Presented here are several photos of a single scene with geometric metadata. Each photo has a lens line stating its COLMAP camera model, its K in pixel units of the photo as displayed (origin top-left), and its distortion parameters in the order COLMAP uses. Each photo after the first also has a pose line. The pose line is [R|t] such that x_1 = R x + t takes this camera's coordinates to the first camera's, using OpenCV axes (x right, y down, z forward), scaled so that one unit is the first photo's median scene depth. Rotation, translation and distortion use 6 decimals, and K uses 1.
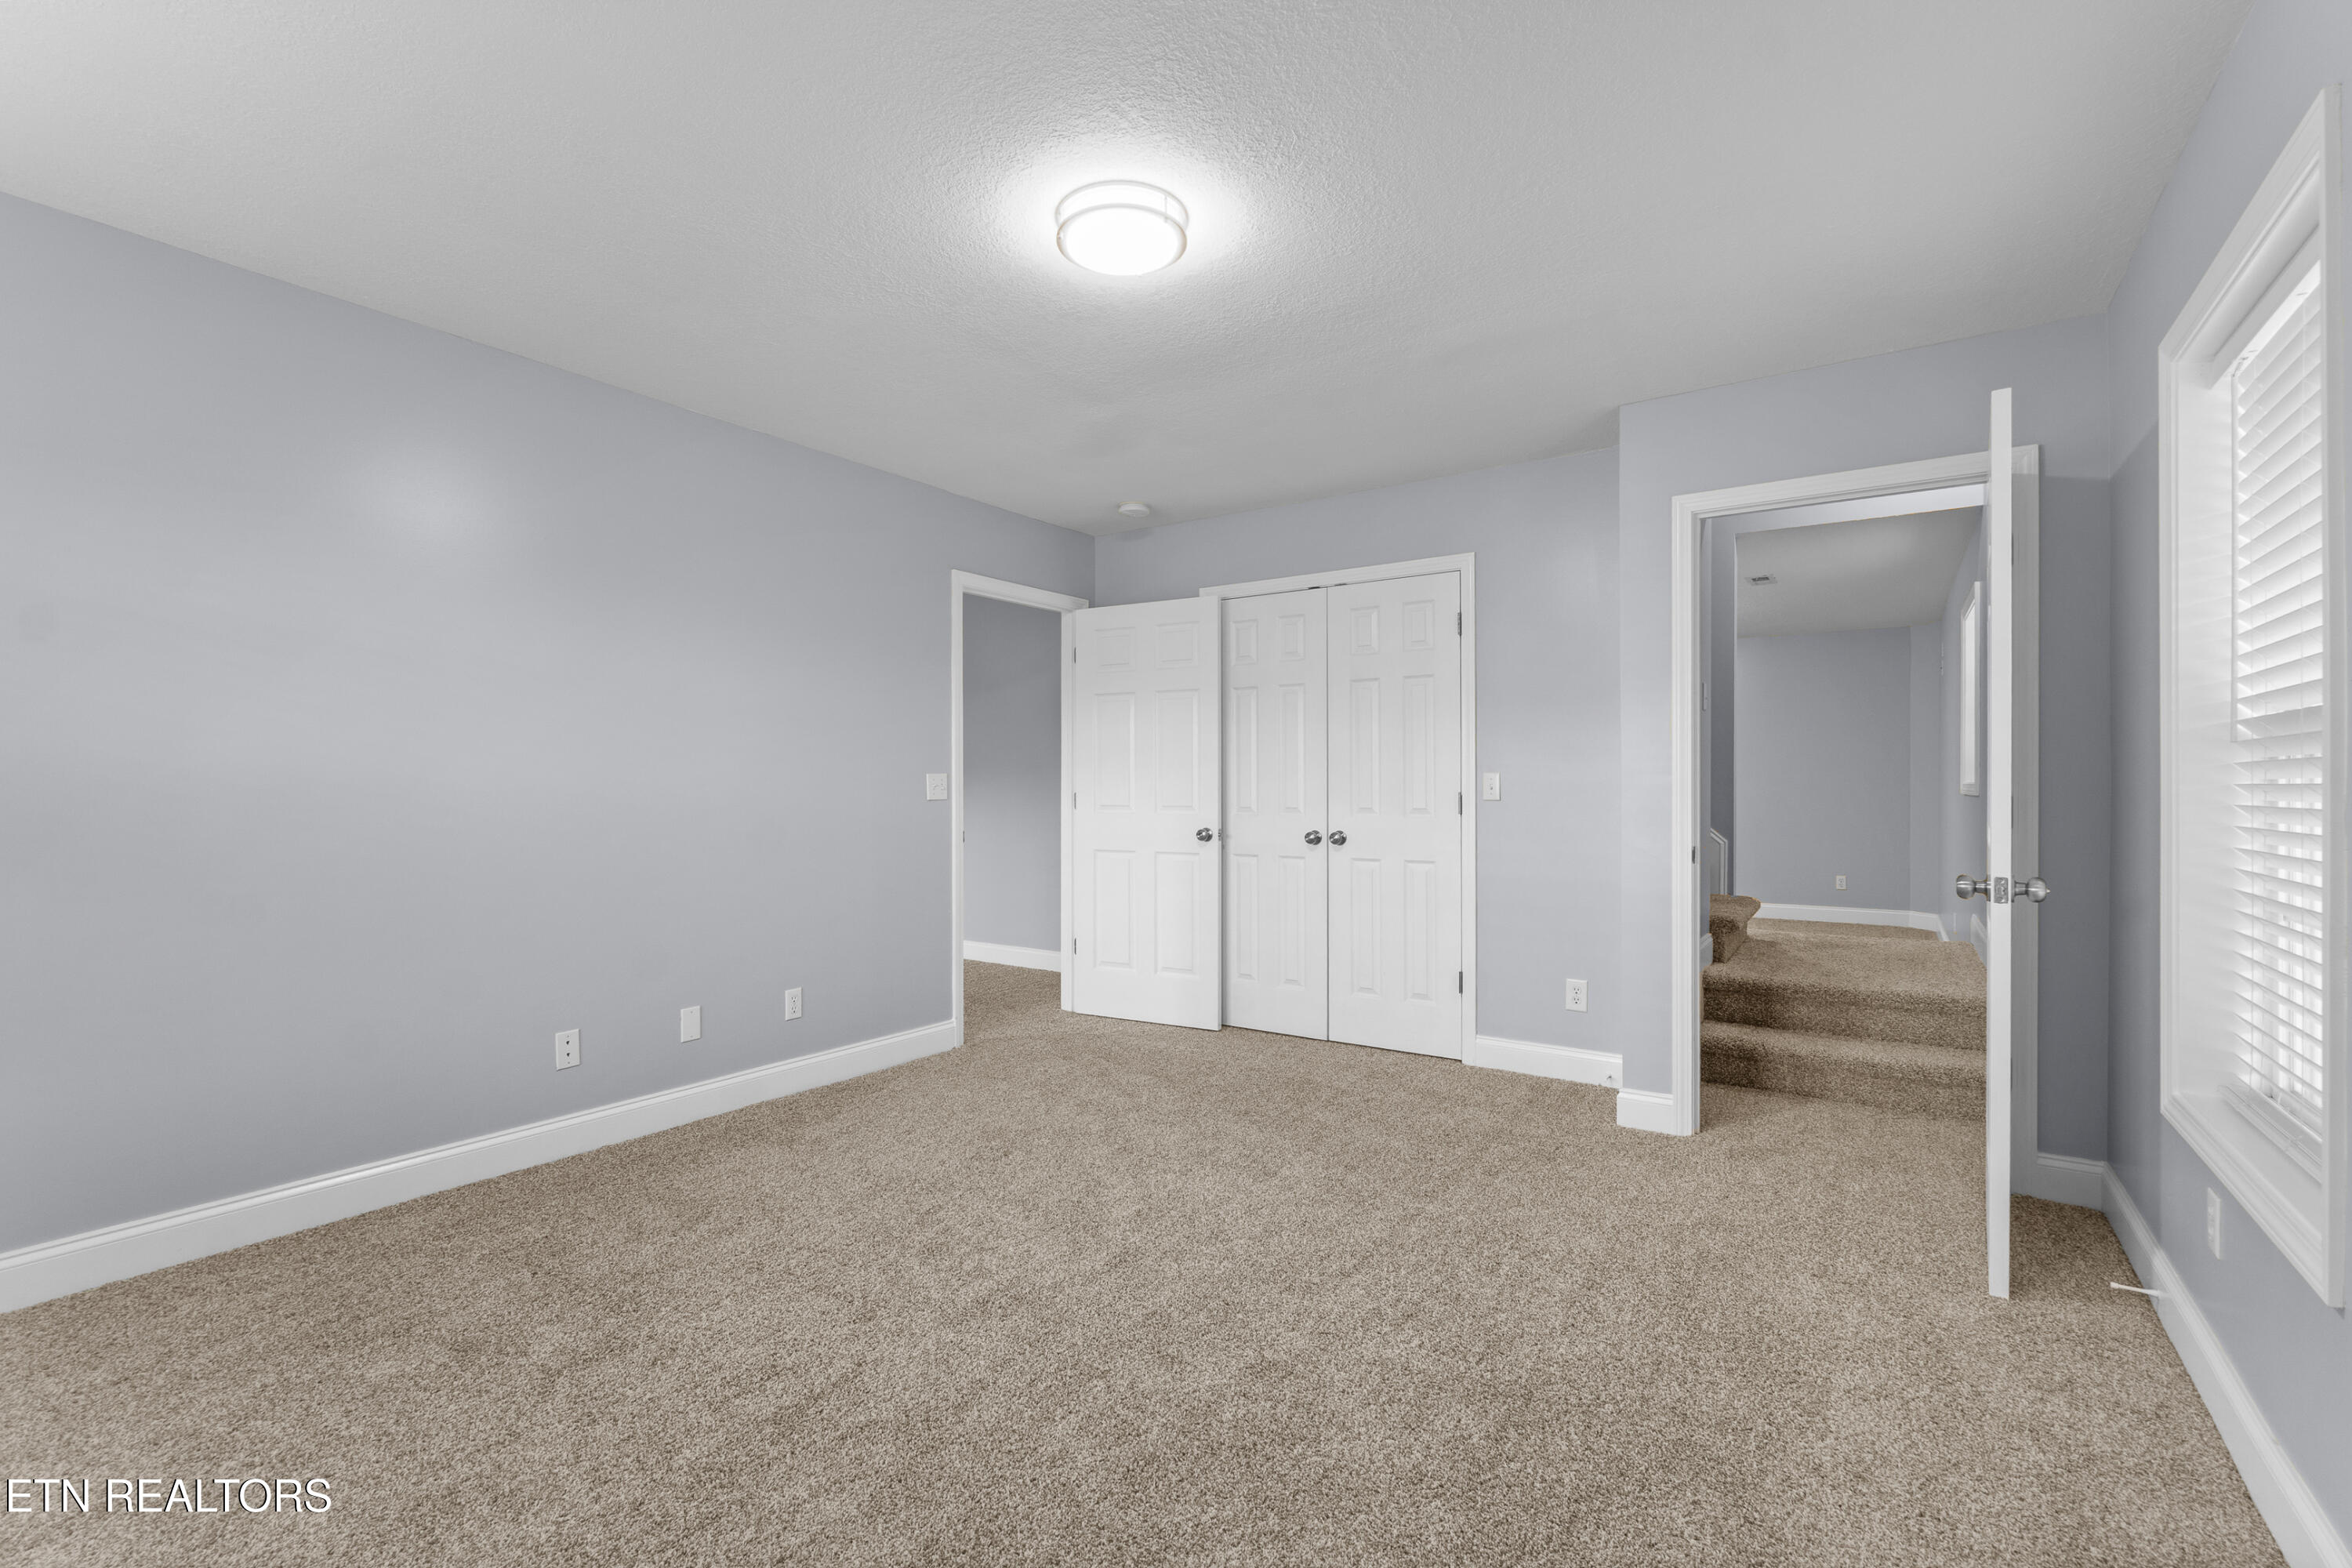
lens RADIAL K [[1005.3, 0, 1176.3], [0, 1005.3, 787.4], [0, 0, 1]] dist [-0.007855, 0.000137]
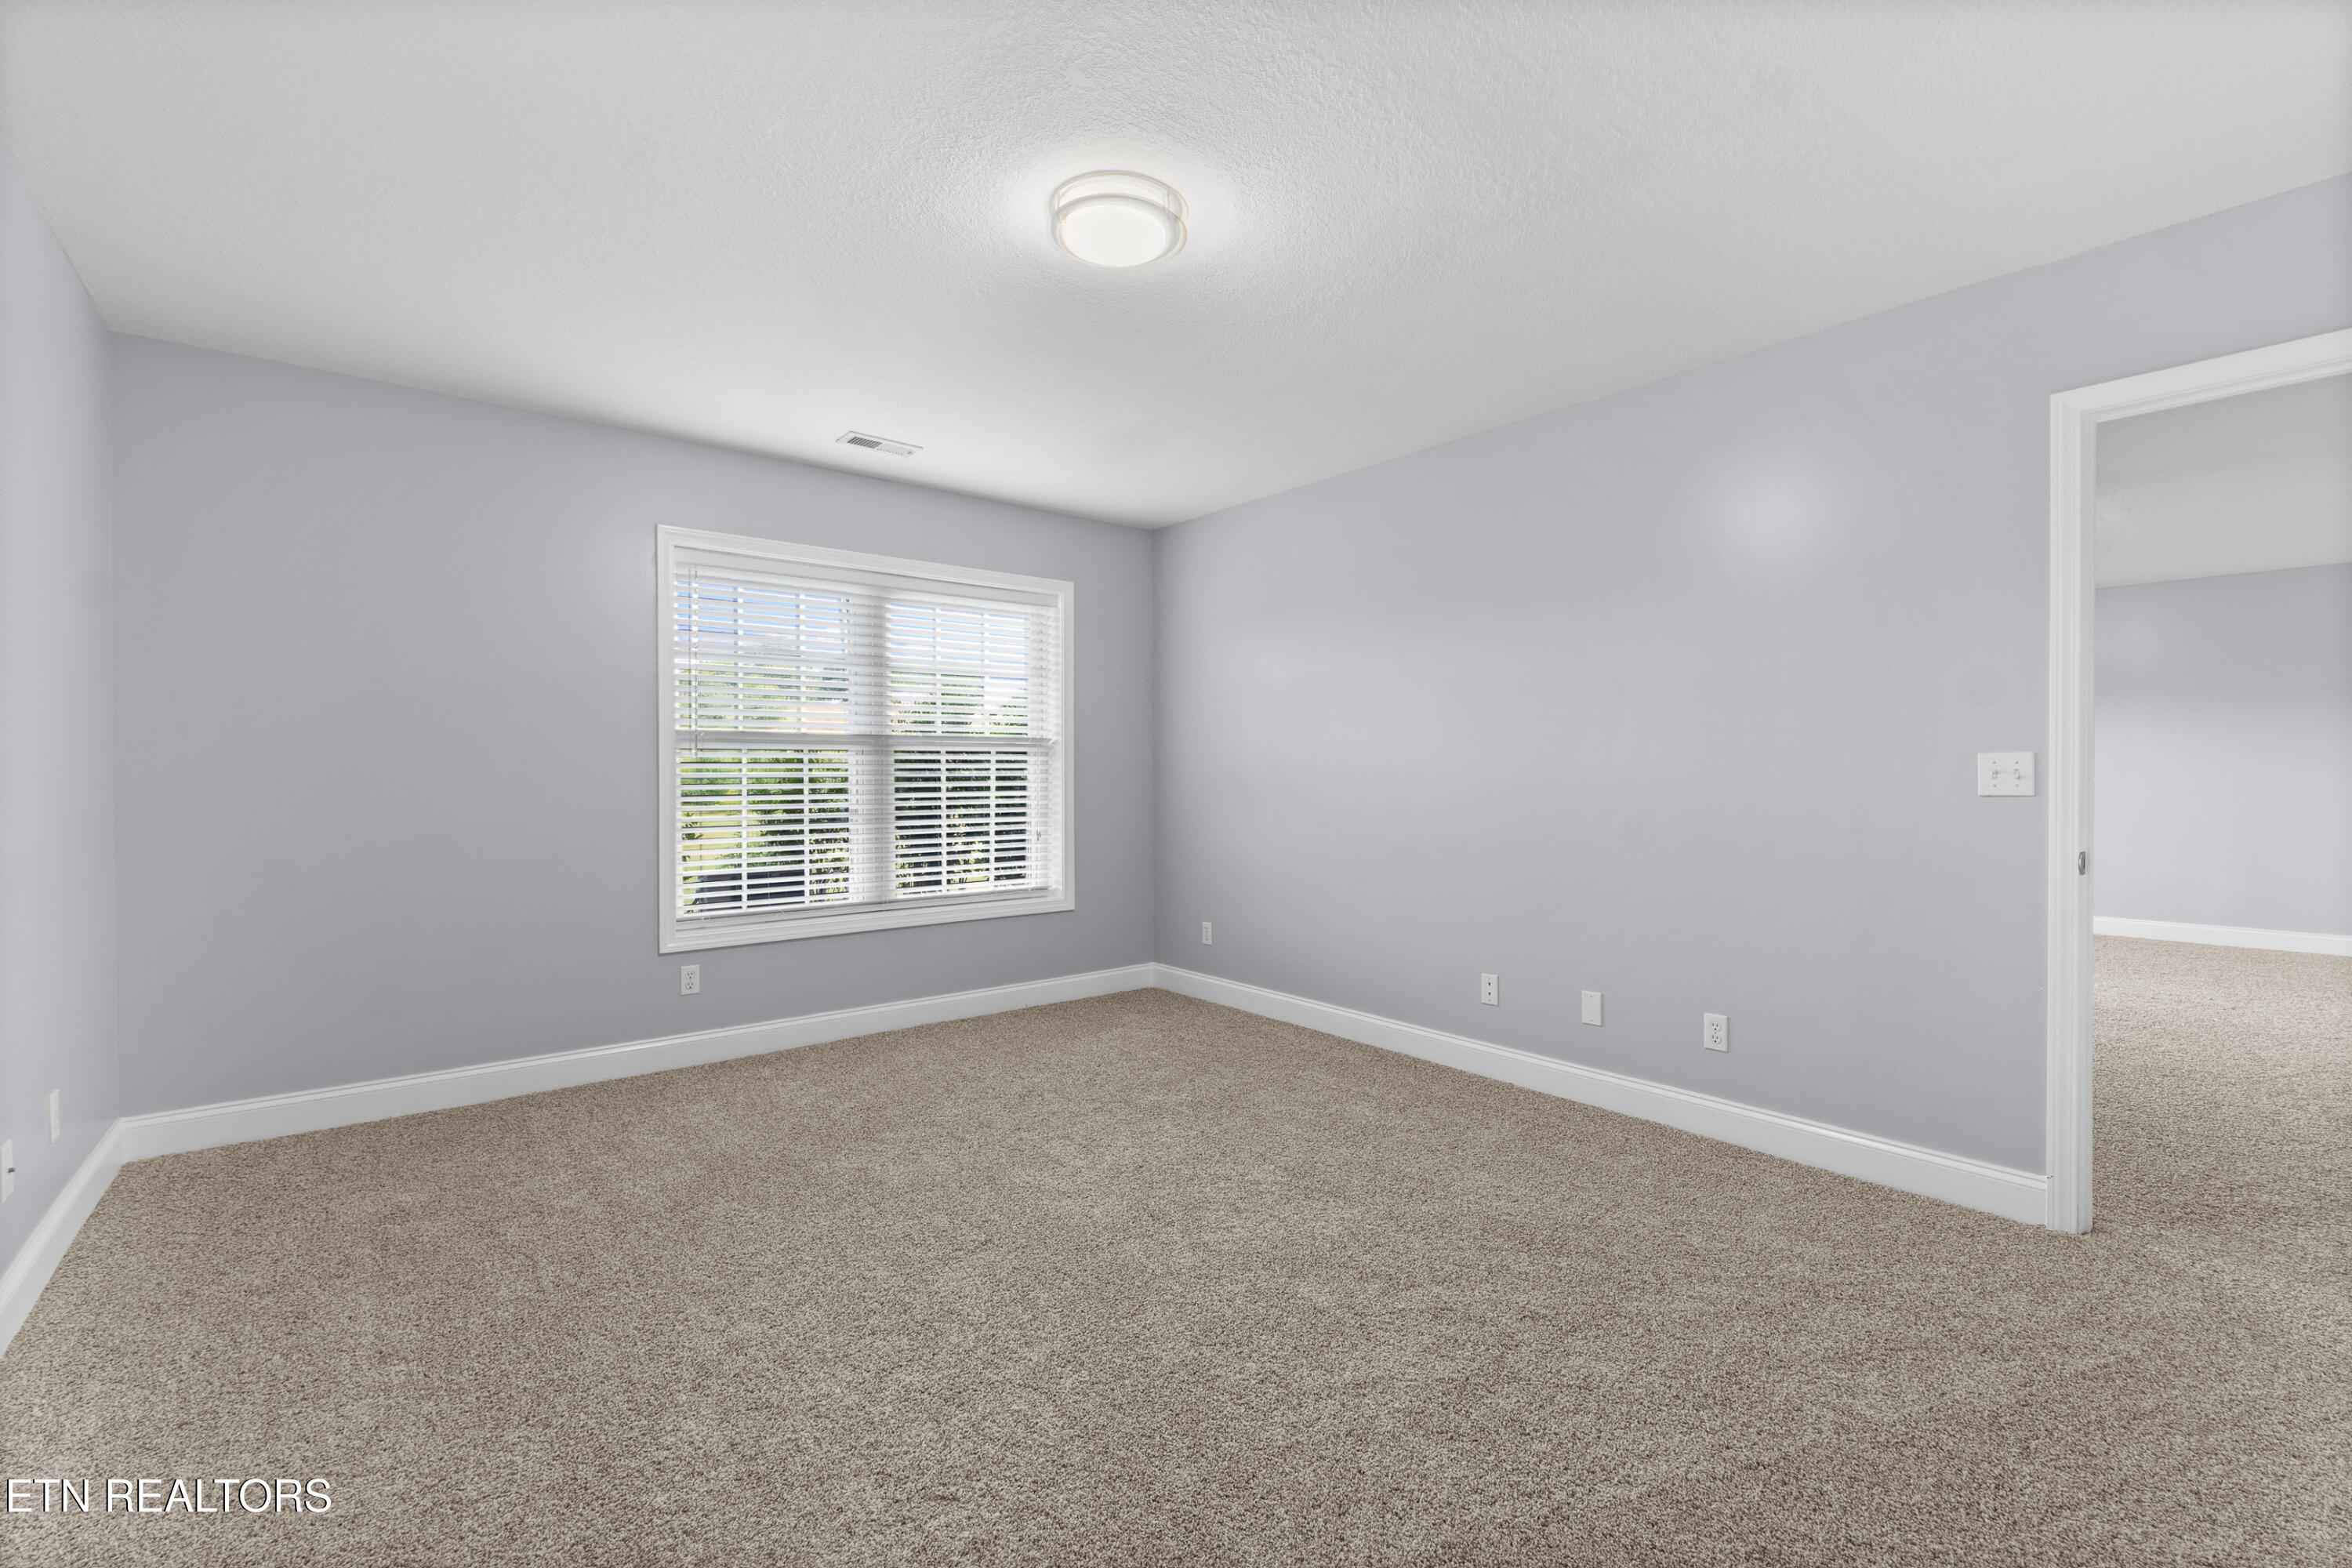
lens RADIAL K [[1005.3, 0, 1175.8], [0, 1005.3, 778.0], [0, 0, 1]] dist [-0.007855, 0.000137]
pose [[-0.278836, 0.006628, -0.960316, 0.549446], [0.000499, 0.999977, 0.006756, -0.002936], [0.960338, 0.001405, -0.278833, 0.801060]]
